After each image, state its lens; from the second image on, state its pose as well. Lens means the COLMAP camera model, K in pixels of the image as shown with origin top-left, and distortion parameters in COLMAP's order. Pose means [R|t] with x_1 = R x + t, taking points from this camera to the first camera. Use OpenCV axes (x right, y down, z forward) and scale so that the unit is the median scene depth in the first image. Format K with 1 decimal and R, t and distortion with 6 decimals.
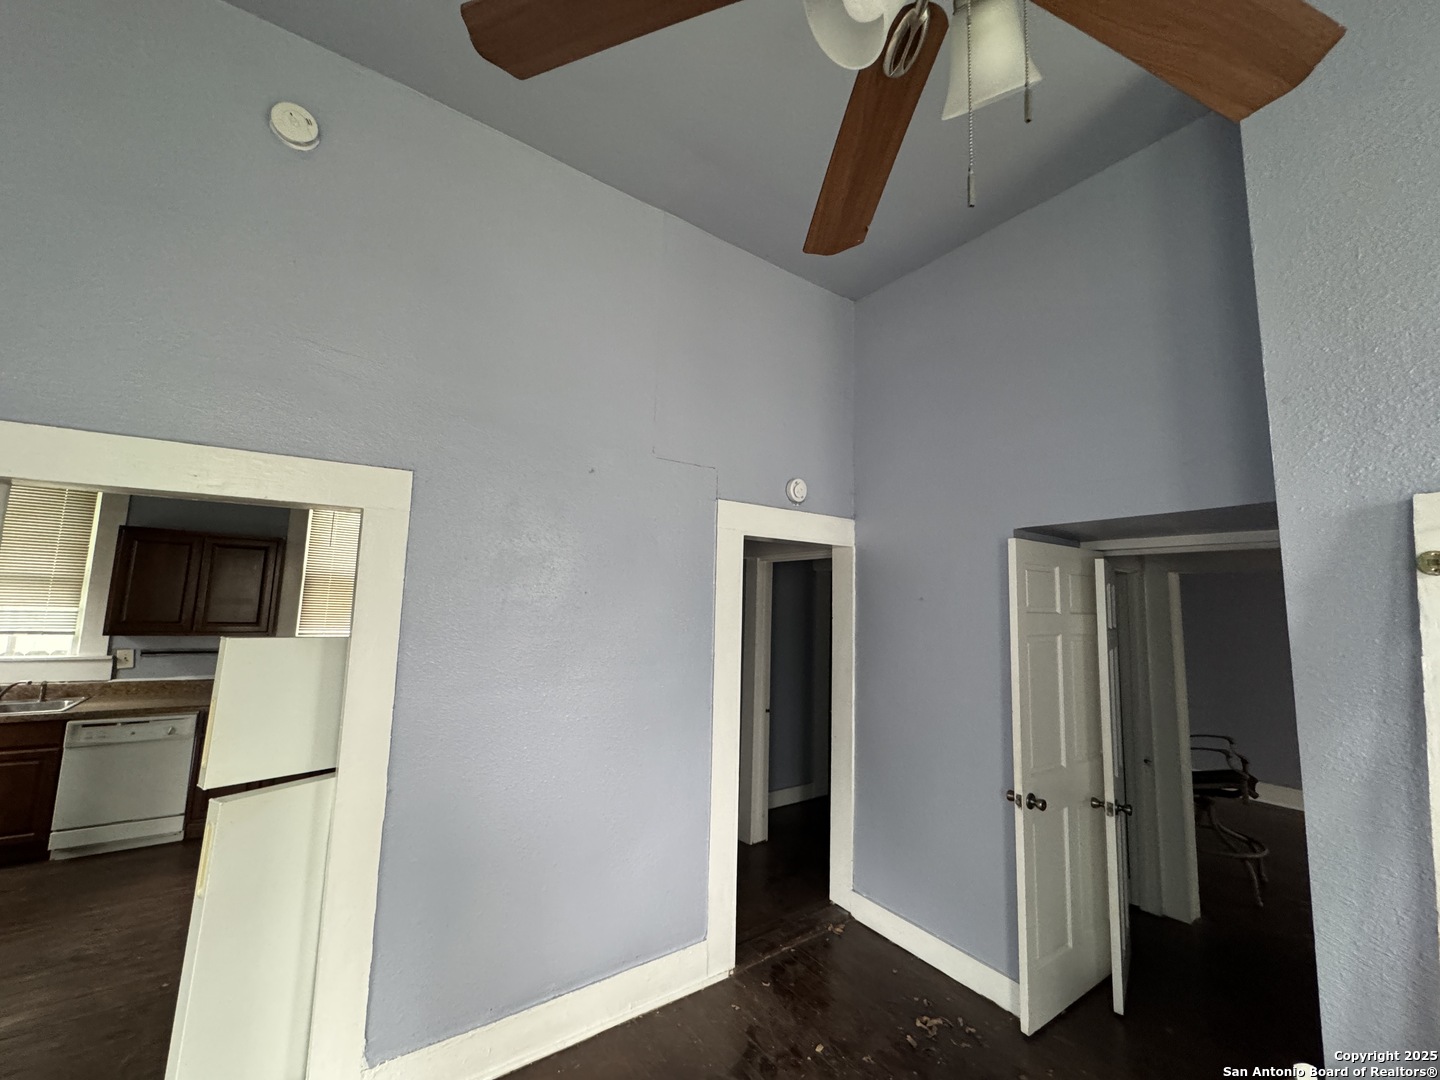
lens RADIAL K [[576.3, 0, 722.3], [0, 576.3, 540.3], [0, 0, 1]] dist [0.000299, 0.000666]
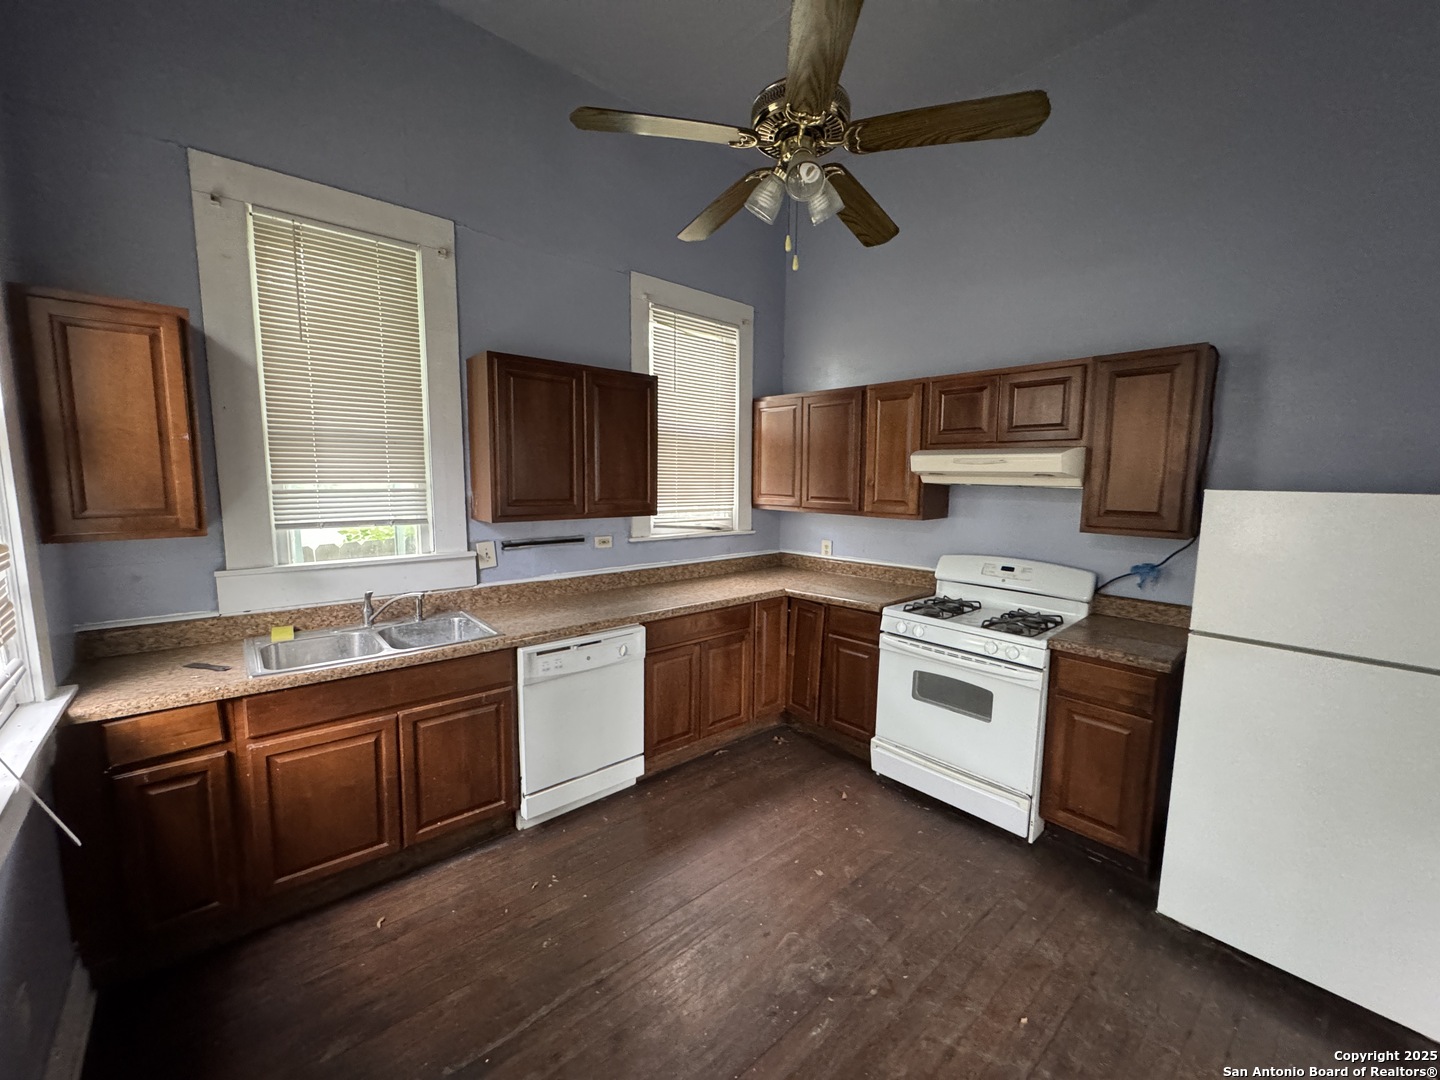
lens RADIAL K [[576.3, 0, 721.4], [0, 576.3, 532.4], [0, 0, 1]] dist [0.000299, 0.000666]
pose [[0.994713, -0.040096, 0.094546, -0.907282], [0.019244, 0.977098, 0.211919, 0.040898], [-0.100878, -0.208979, 0.972703, 0.332901]]
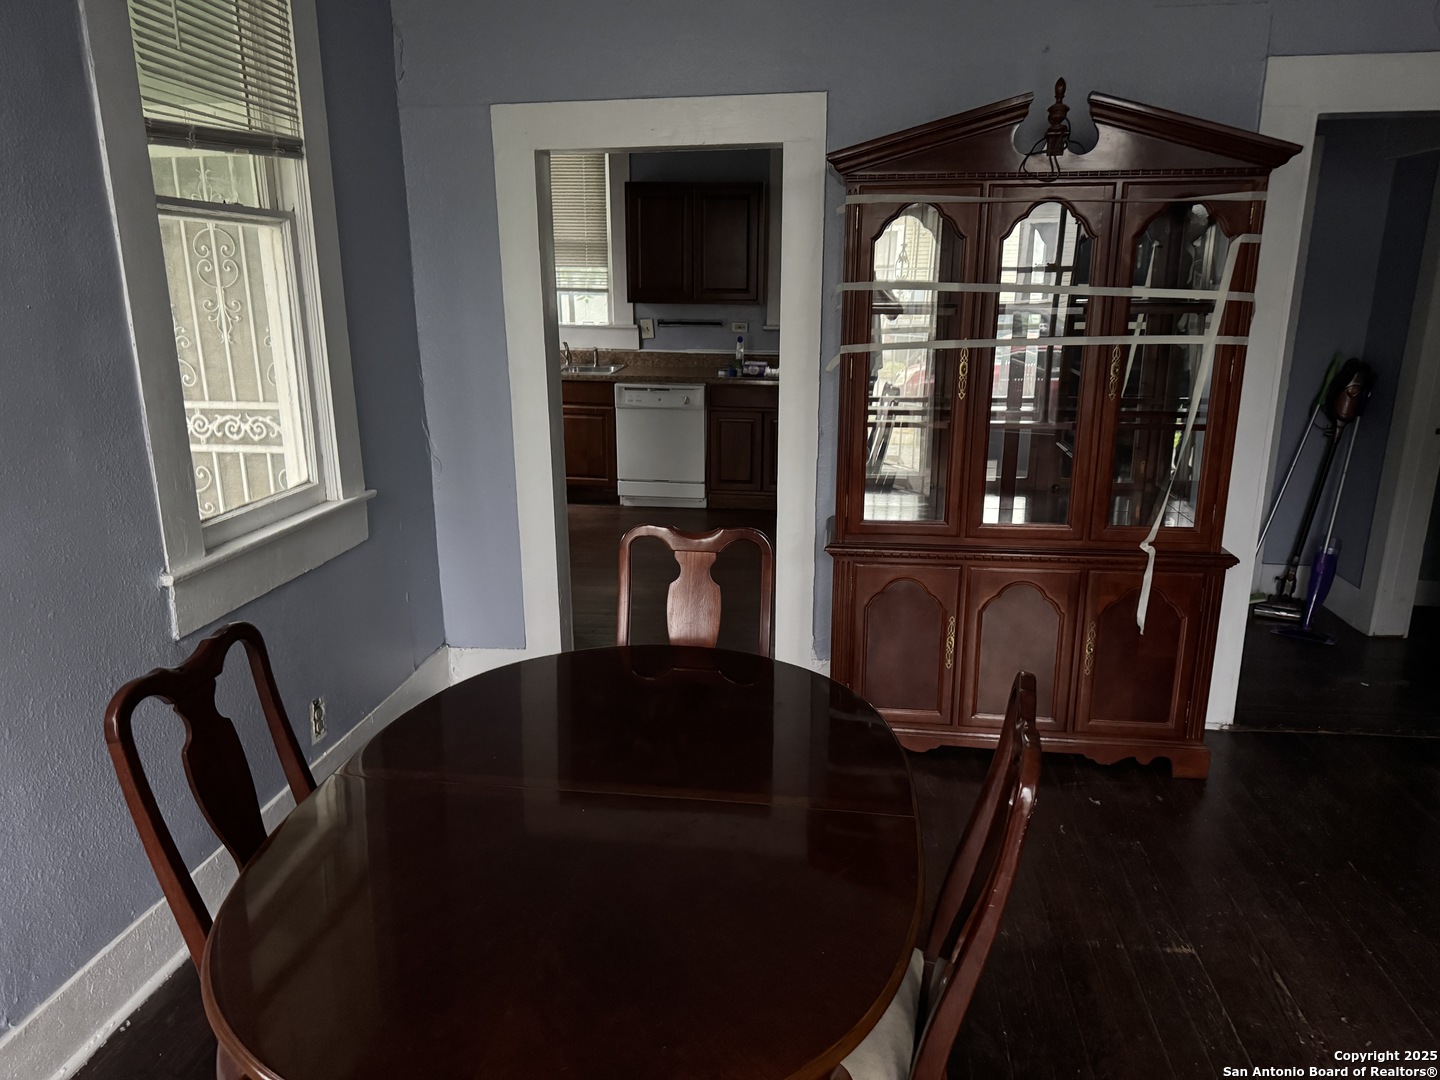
lens RADIAL K [[1009.7, 0, 712.9], [0, 1009.7, 554.6], [0, 0, 1]] dist [0.009032, -0.002176]
pose [[0.740183, 0.156641, -0.653906, 0.252277], [0.091389, 0.940028, 0.328627, 0.014883], [0.666166, -0.303004, 0.681477, -0.231112]]
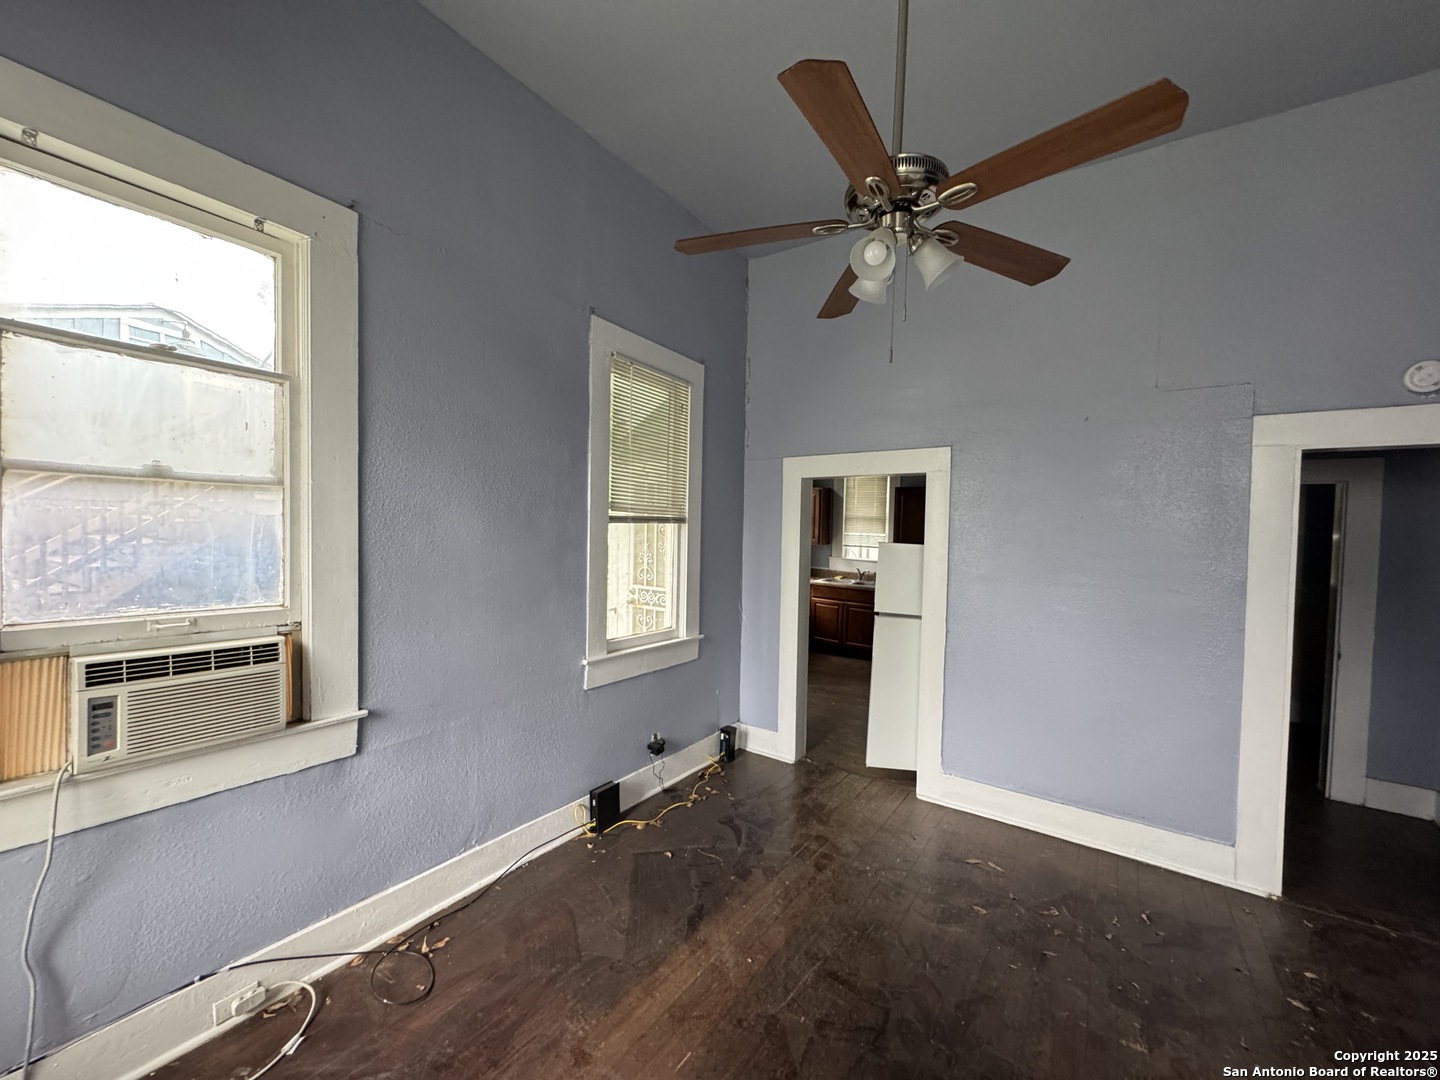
lens RADIAL K [[576.3, 0, 724.9], [0, 576.3, 536.9], [0, 0, 1]] dist [0.000299, 0.000666]
pose [[0.352002, 0.005962, -0.935980, 0.434782], [0.085163, 0.995628, 0.038370, 0.012894], [0.932117, -0.093217, 0.349956, -0.116776]]
